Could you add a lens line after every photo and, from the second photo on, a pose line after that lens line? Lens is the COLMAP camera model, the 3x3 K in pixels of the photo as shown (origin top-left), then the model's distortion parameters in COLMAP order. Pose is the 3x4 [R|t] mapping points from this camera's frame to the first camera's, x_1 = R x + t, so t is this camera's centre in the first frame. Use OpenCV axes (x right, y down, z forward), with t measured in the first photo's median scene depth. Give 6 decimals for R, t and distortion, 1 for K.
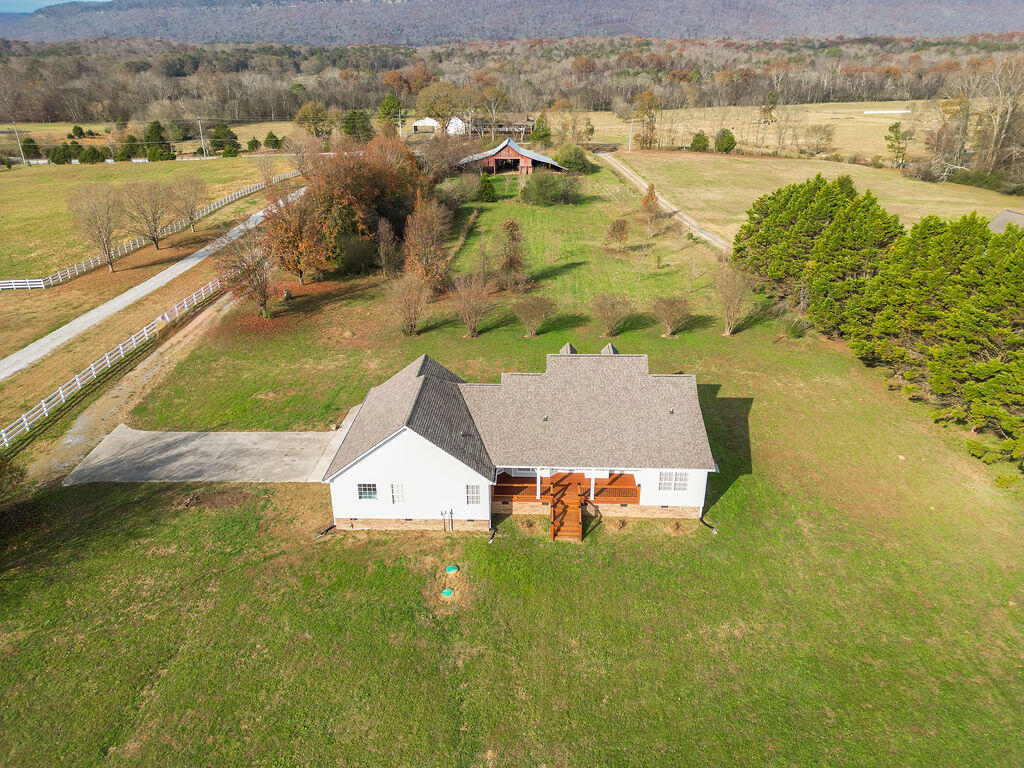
lens RADIAL K [[711.6, 0, 513.9], [0, 711.6, 385.3], [0, 0, 1]] dist [0.073248, -0.064685]
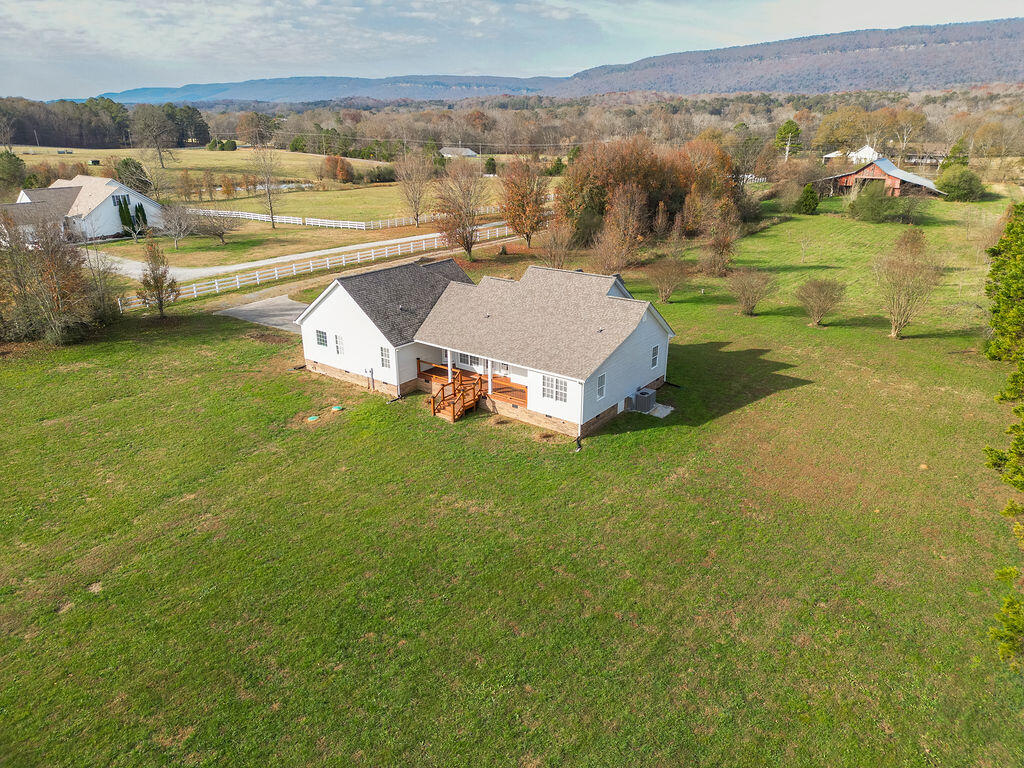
lens RADIAL K [[711.6, 0, 513.9], [0, 711.6, 385.3], [0, 0, 1]] dist [0.073248, -0.064685]
pose [[0.819215, 0.205382, -0.535448, 0.190607], [-0.238194, 0.971184, 0.008091, 0.037598], [0.521680, 0.120912, 0.844530, 0.048091]]
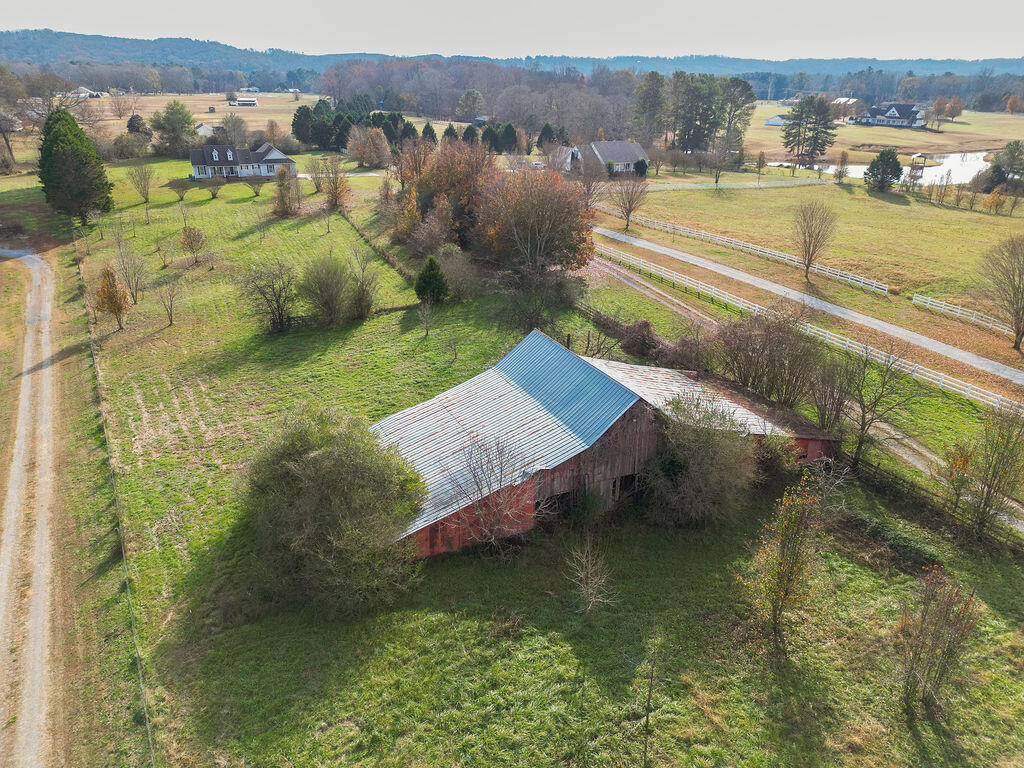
lens RADIAL K [[711.6, 0, 513.9], [0, 711.6, 385.3], [0, 0, 1]] dist [0.073248, -0.064685]
pose [[-0.899249, 0.162839, -0.405998, 0.136948], [-0.192131, 0.686783, 0.701010, -0.604943], [0.392984, 0.708387, -0.586303, 1.368372]]
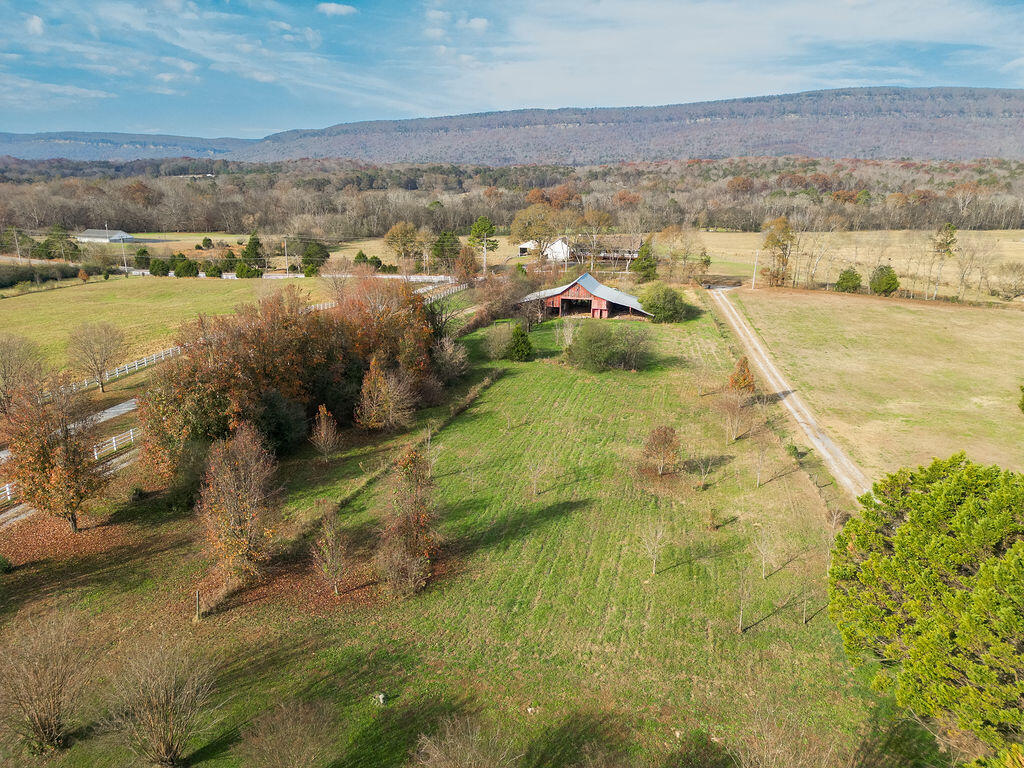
lens RADIAL K [[711.6, 0, 513.9], [0, 711.6, 385.3], [0, 0, 1]] dist [0.073248, -0.064685]
pose [[0.975859, 0.070094, -0.206849, 0.109752], [-0.098780, 0.986345, -0.131780, -0.128977], [0.194788, 0.149032, 0.969457, 0.272812]]
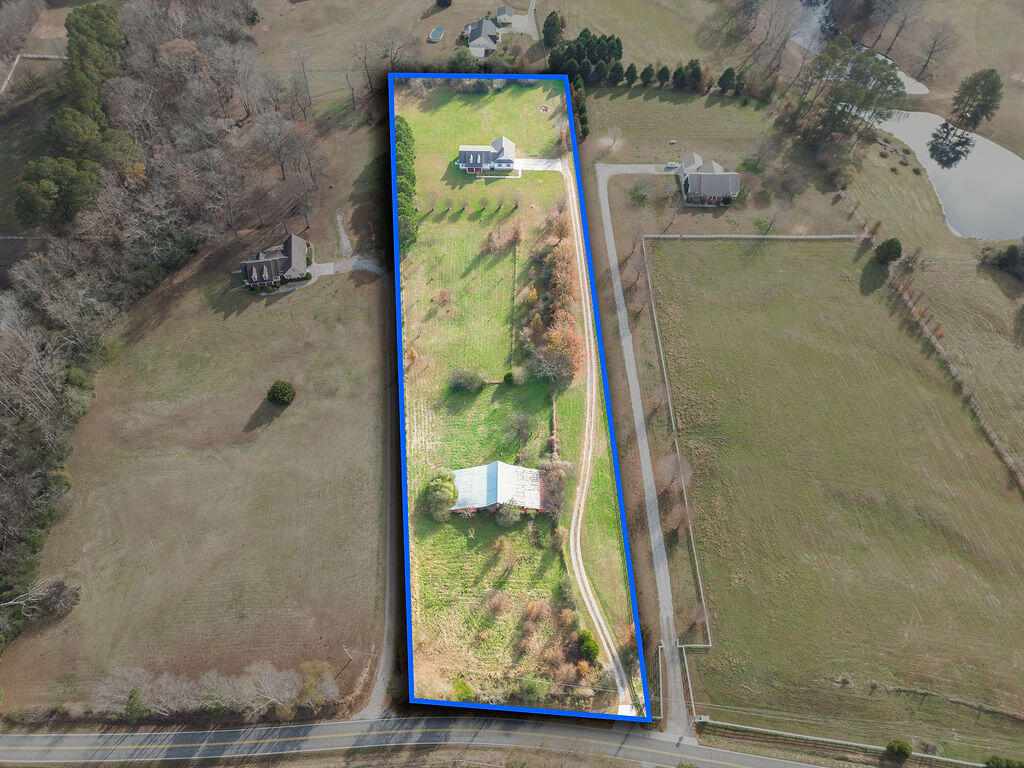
lens RADIAL K [[719.4, 0, 512.0], [0, 719.4, 384.0], [0, 0, 1]] dist [0.066592, -0.064034]
pose [[-0.999641, 0.020143, -0.017669, -0.016116], [-0.013756, 0.180078, 0.983556, -1.780046], [0.022994, 0.983446, -0.179737, 1.262978]]
